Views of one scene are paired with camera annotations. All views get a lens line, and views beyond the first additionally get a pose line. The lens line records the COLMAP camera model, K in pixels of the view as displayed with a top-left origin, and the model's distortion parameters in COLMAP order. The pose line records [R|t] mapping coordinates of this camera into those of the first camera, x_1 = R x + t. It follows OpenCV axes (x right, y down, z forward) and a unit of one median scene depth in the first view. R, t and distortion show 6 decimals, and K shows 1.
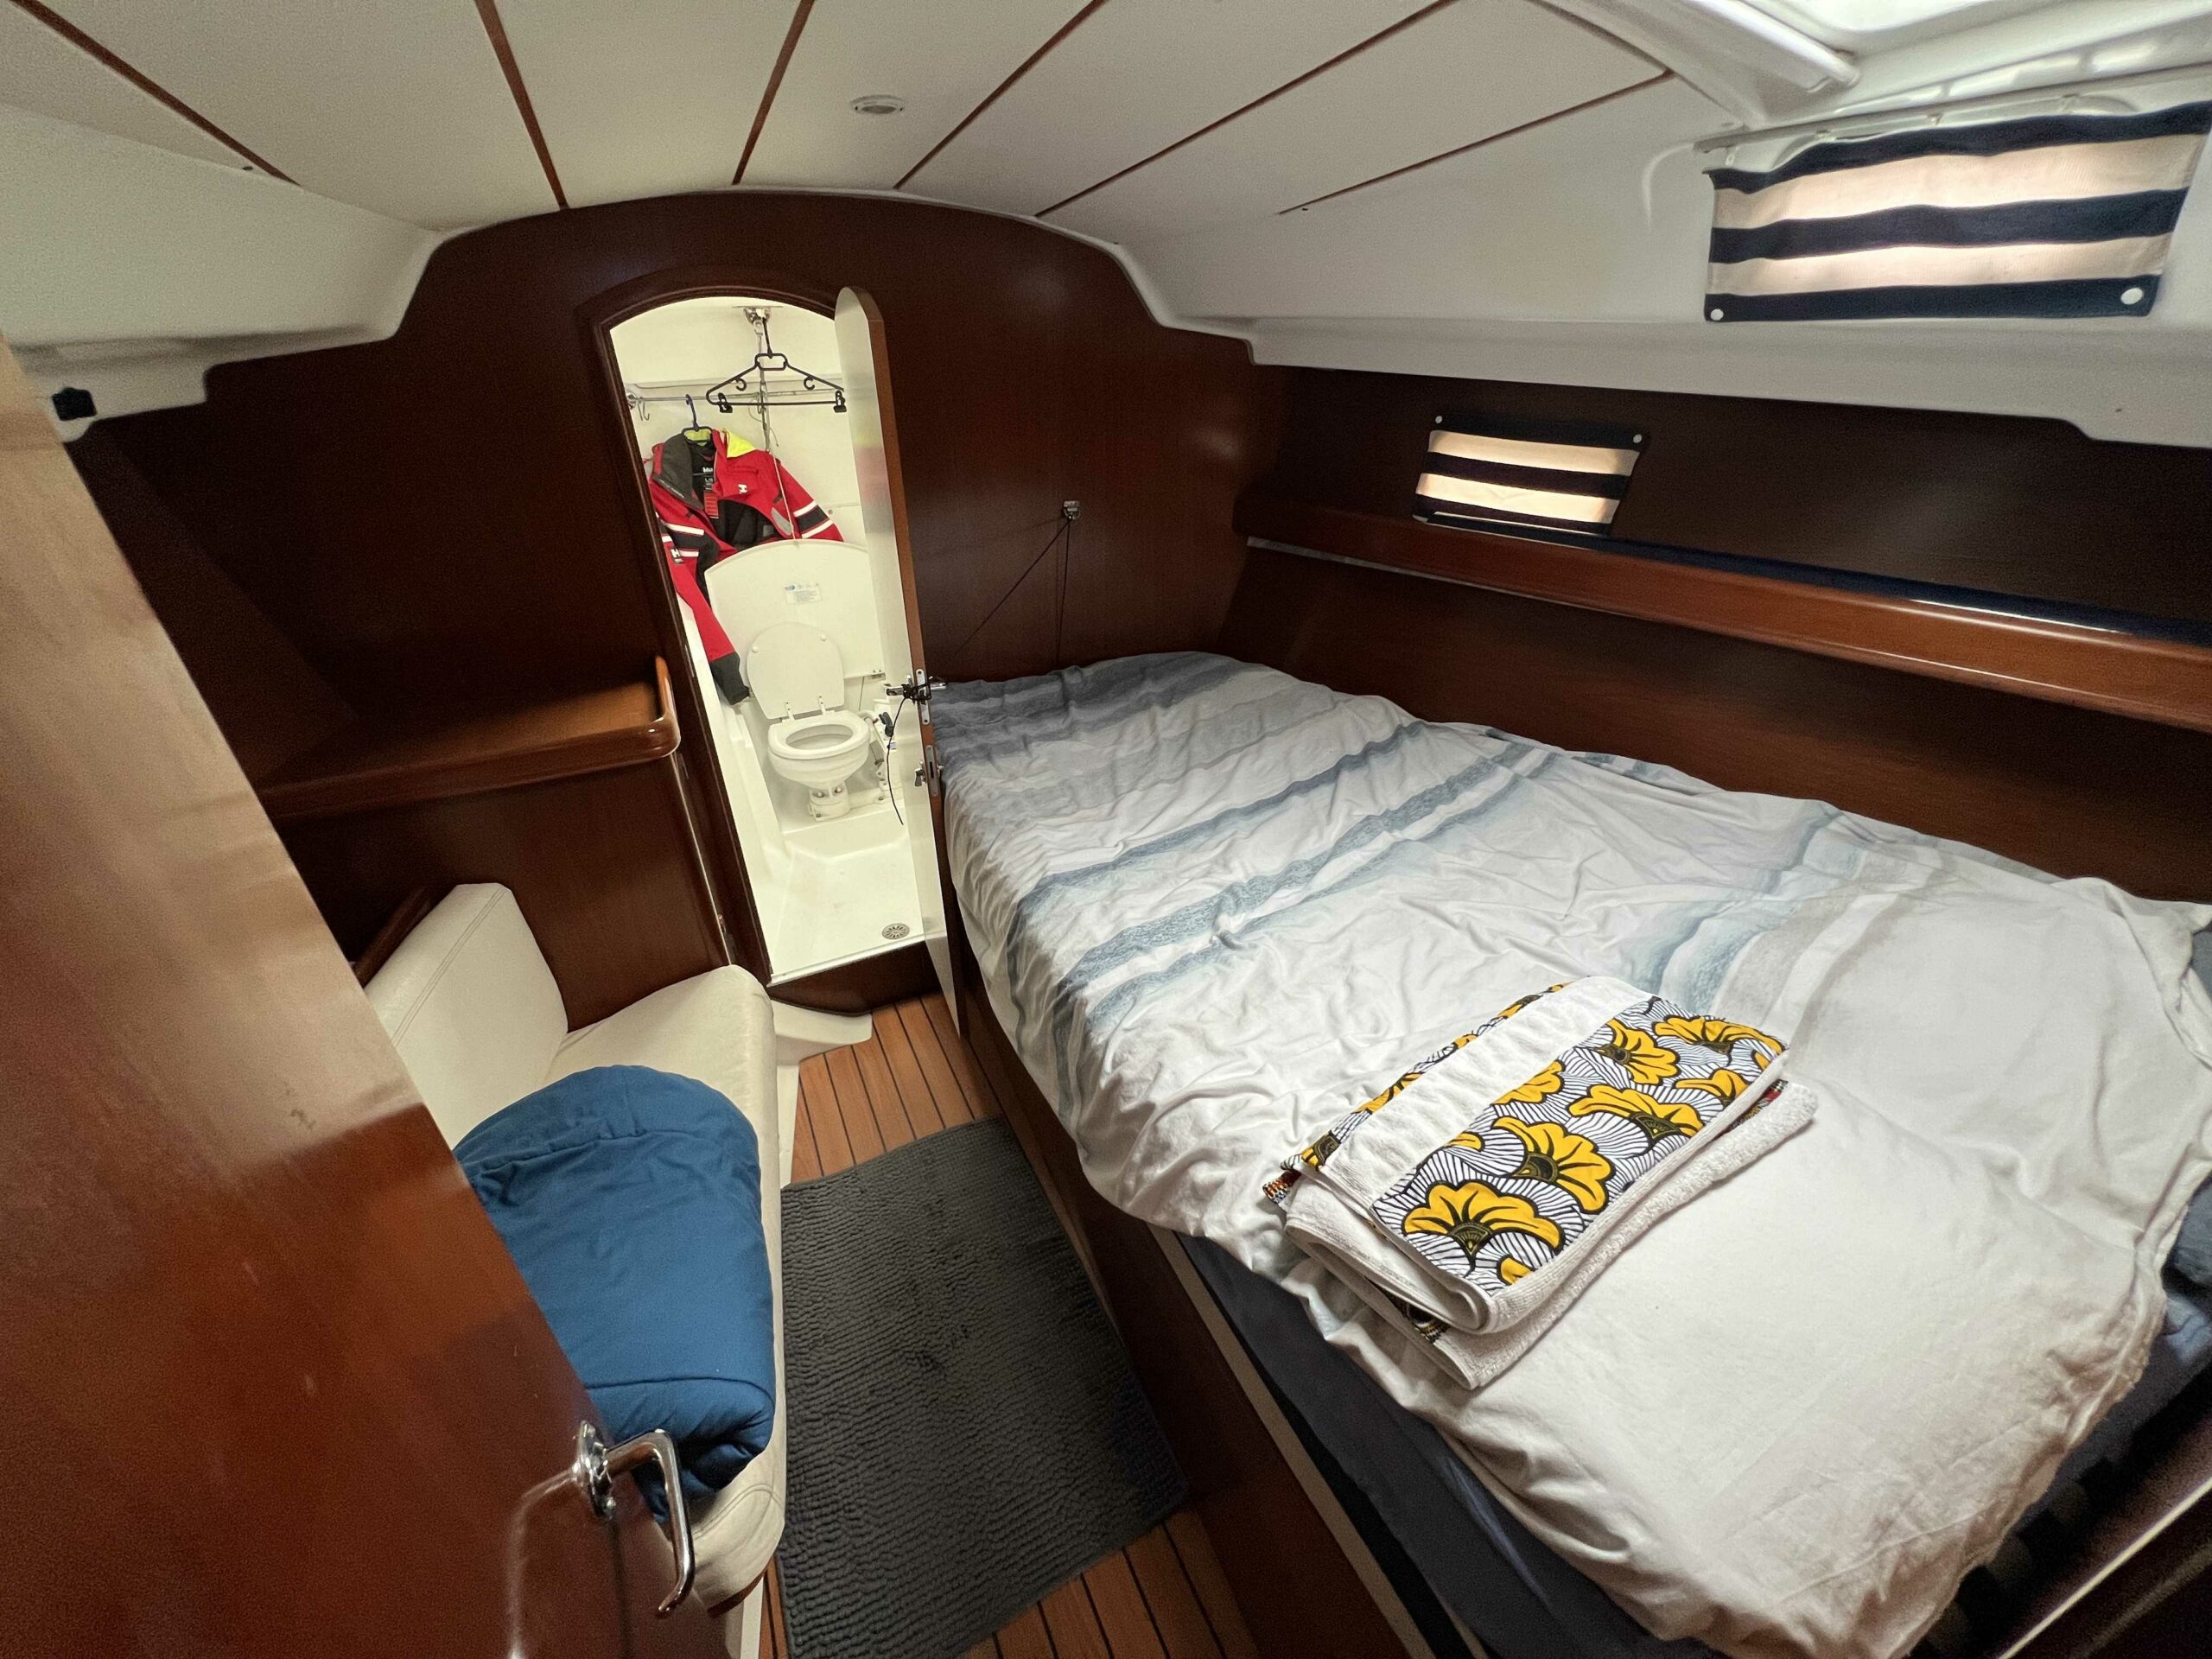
lens RADIAL K [[877.2, 0, 1115.8], [0, 877.2, 826.4], [0, 0, 1]] dist [-0.000163, -0.000070]
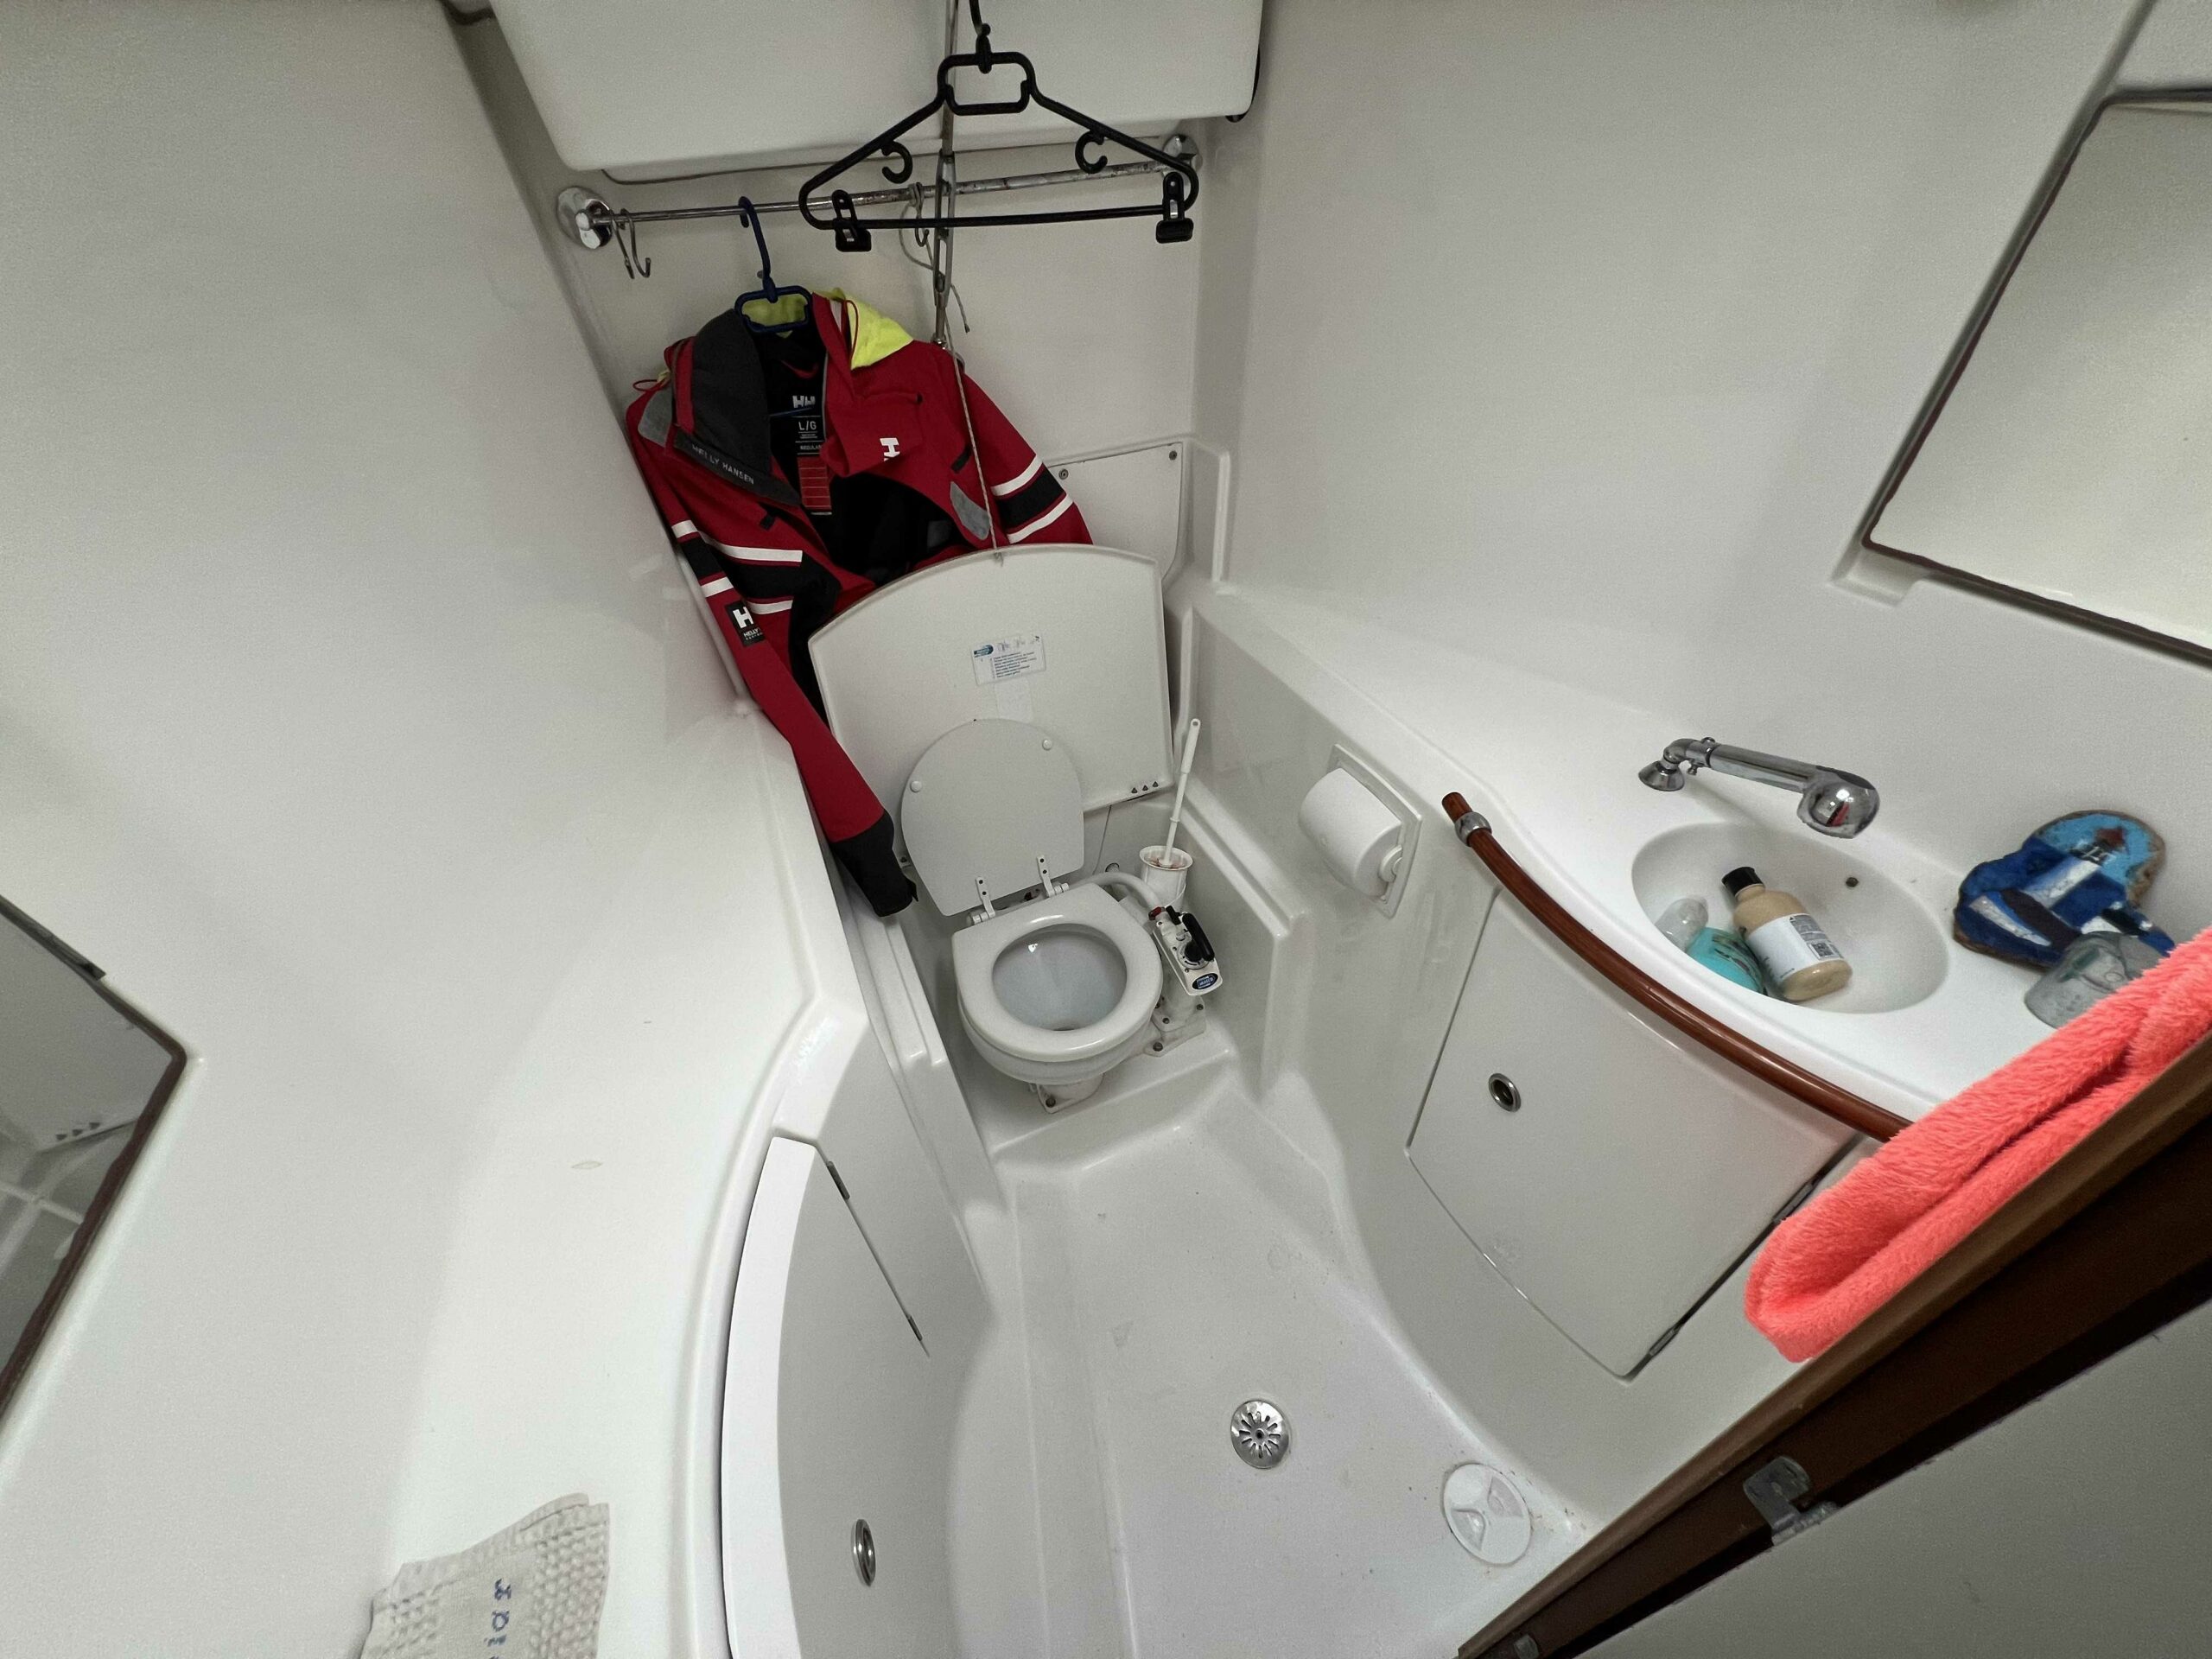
lens RADIAL K [[877.2, 0, 1100.8], [0, 877.2, 822.7], [0, 0, 1]] dist [-0.000163, -0.000070]
pose [[0.998584, 0.006398, -0.052804, -0.304454], [0.004248, 0.979974, 0.199078, -0.294598], [0.053020, -0.199020, 0.978560, 0.570008]]
